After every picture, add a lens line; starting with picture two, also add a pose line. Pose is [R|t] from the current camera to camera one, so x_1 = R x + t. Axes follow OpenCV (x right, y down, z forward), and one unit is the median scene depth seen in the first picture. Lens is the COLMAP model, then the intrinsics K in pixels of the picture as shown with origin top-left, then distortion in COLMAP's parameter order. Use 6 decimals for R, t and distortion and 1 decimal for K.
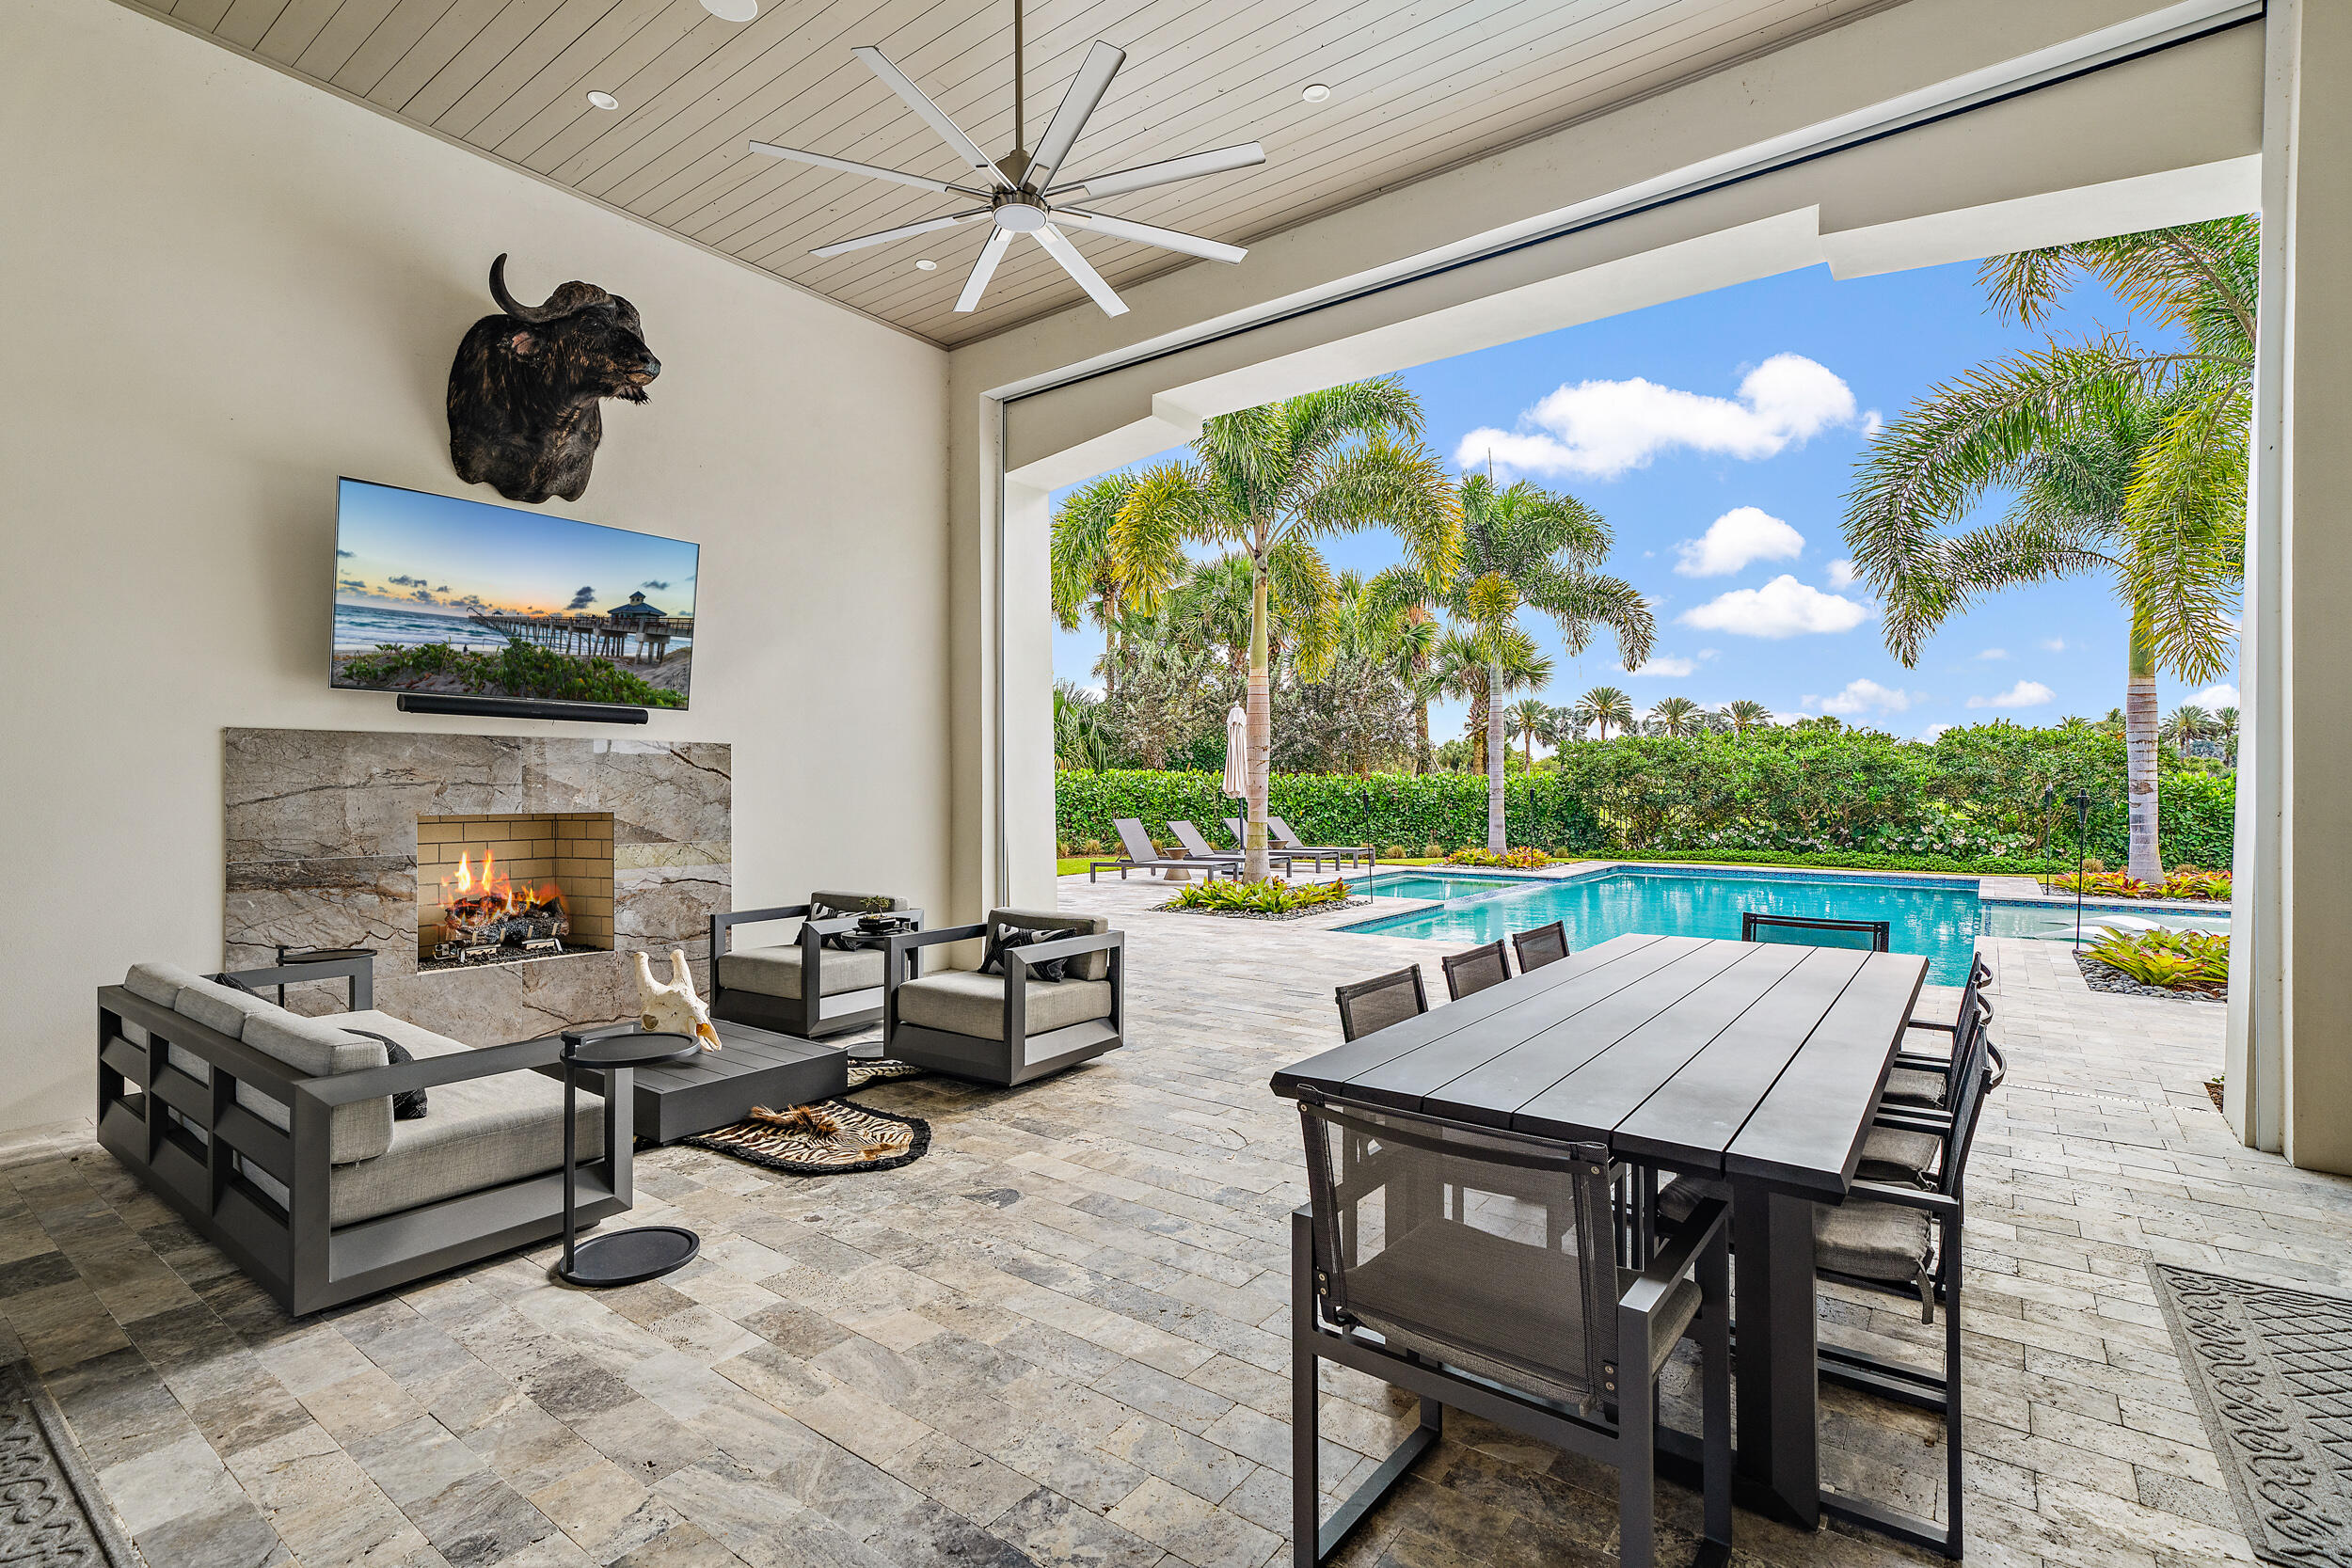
lens RADIAL K [[1089.2, 0, 1172.2], [0, 1089.2, 783.3], [0, 0, 1]] dist [0.000304, 0.000011]
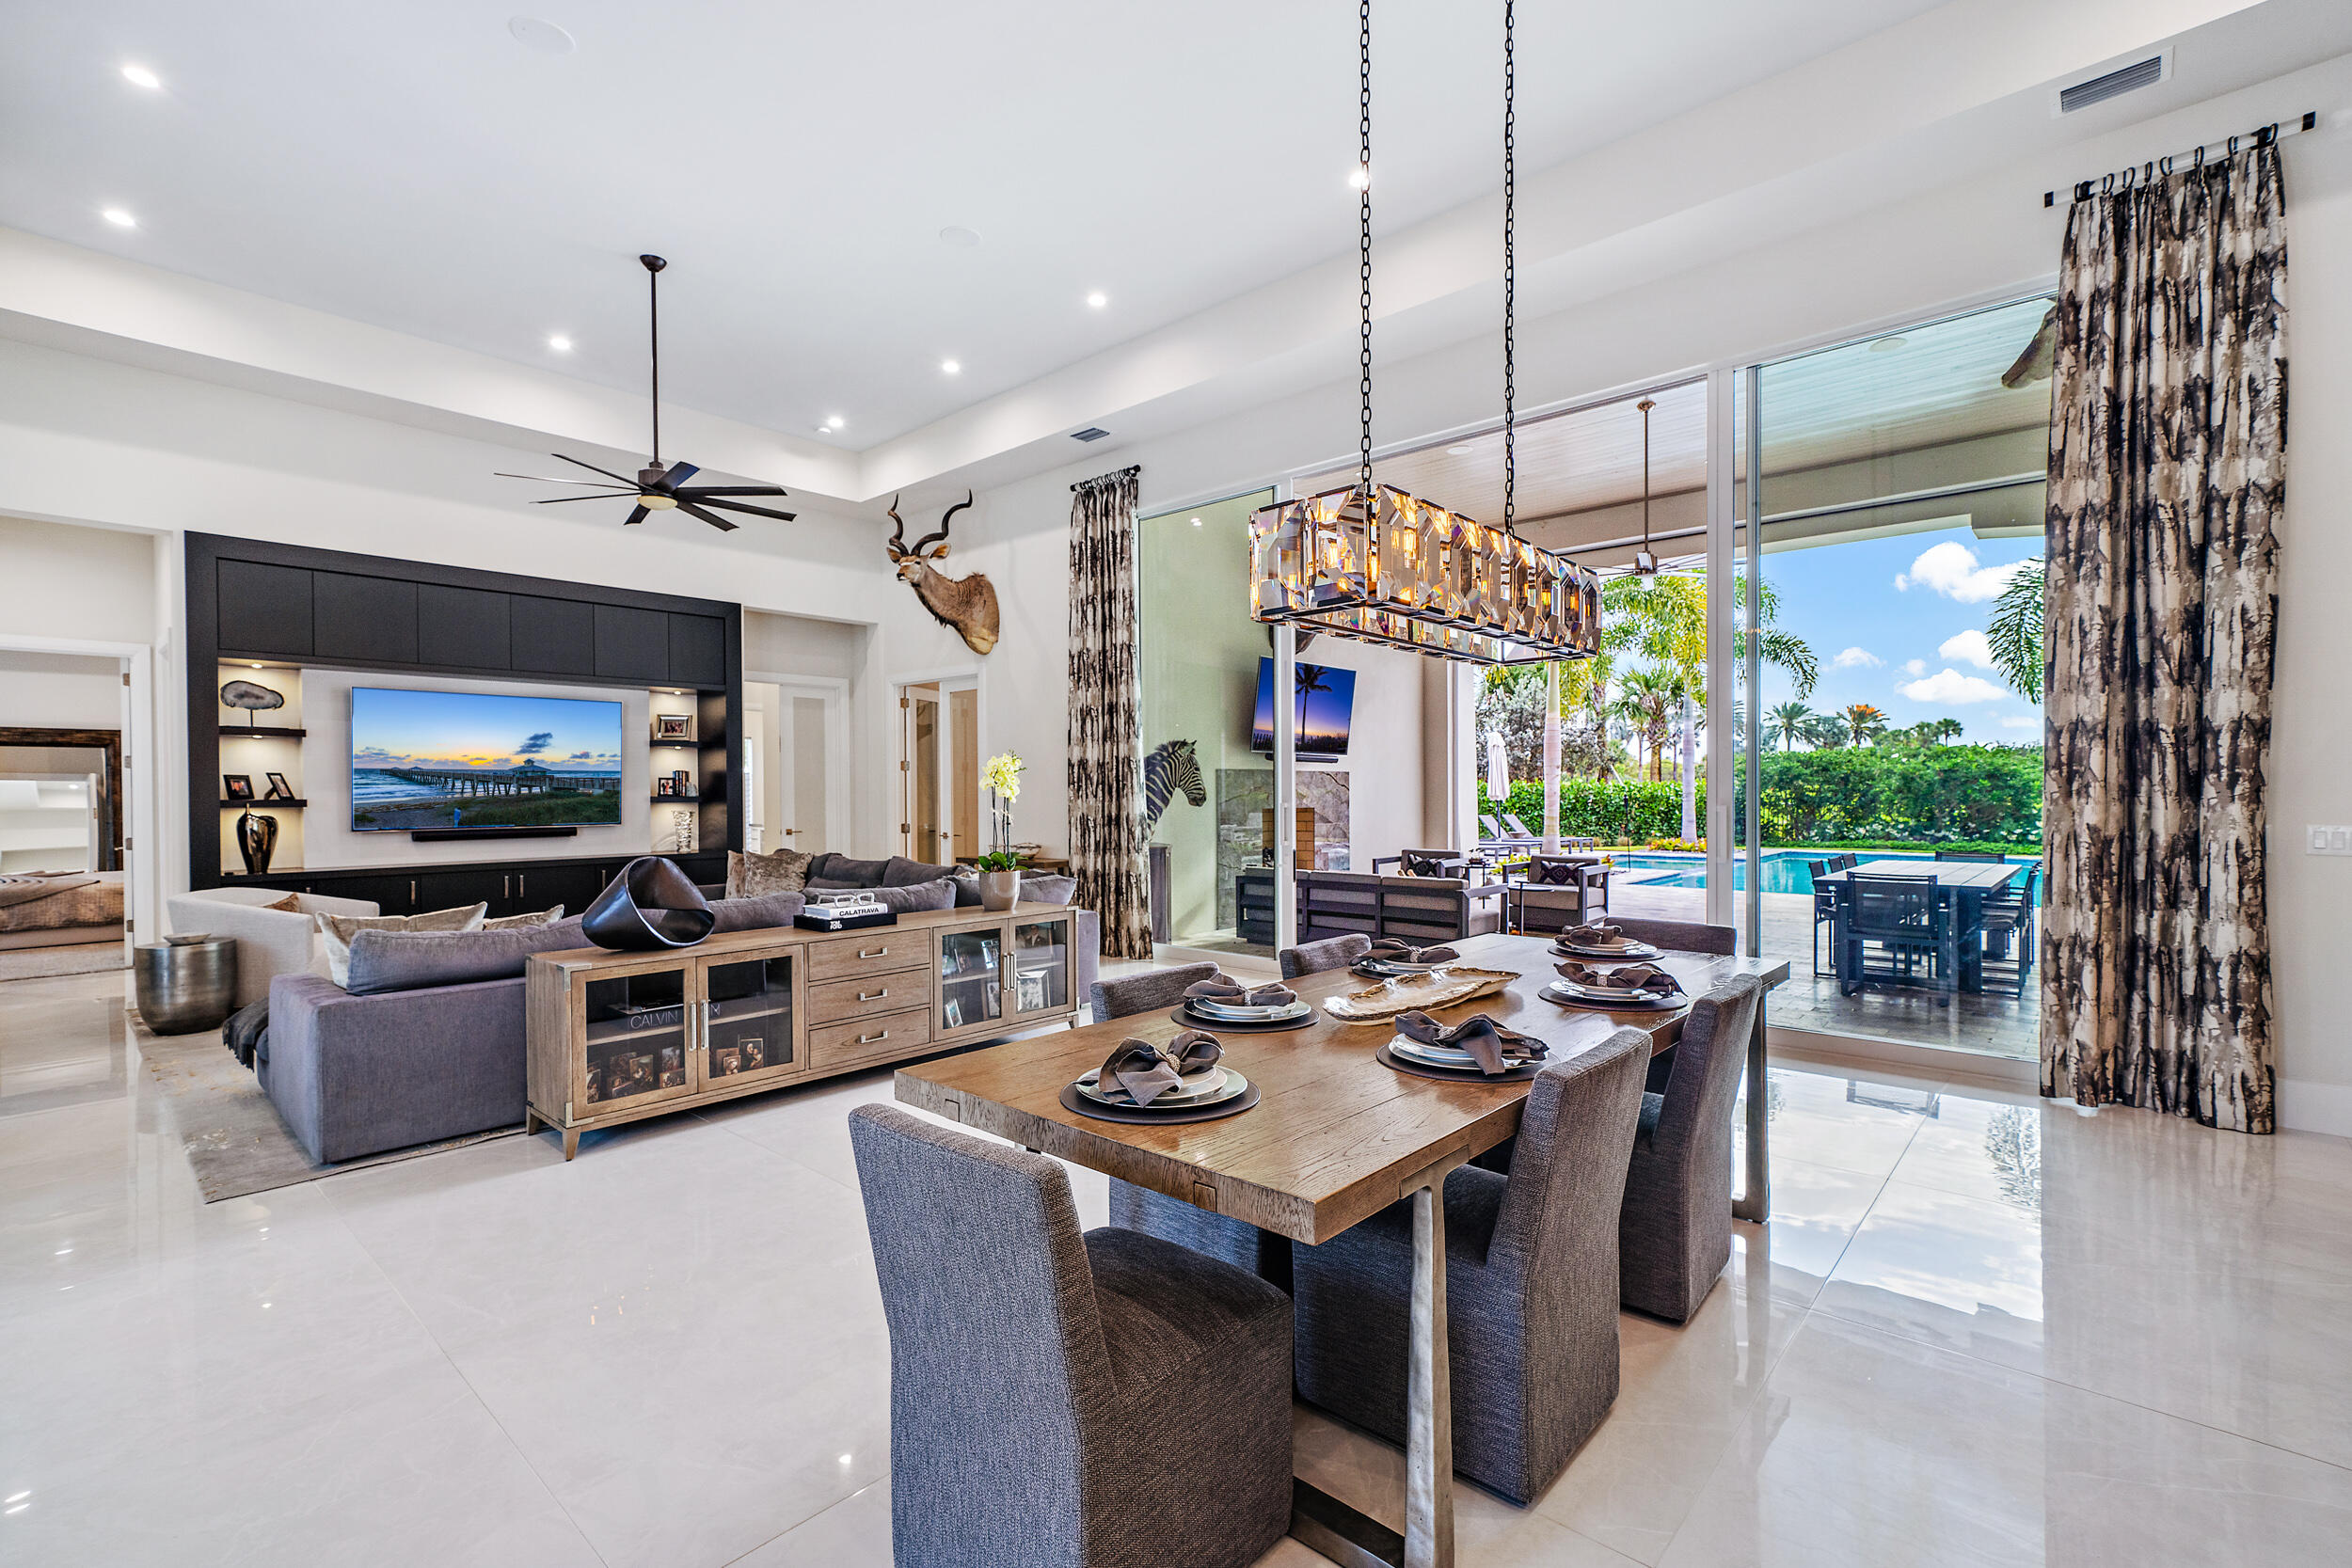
lens RADIAL K [[1045.4, 0, 1179.2], [0, 1045.4, 796.4], [0, 0, 1]] dist [-0.001169, -0.000100]
pose [[0.995891, -0.001711, -0.090548, -0.179259], [0.002585, 0.999951, 0.009541, -0.003754], [0.090527, -0.009736, 0.995846, -0.275418]]
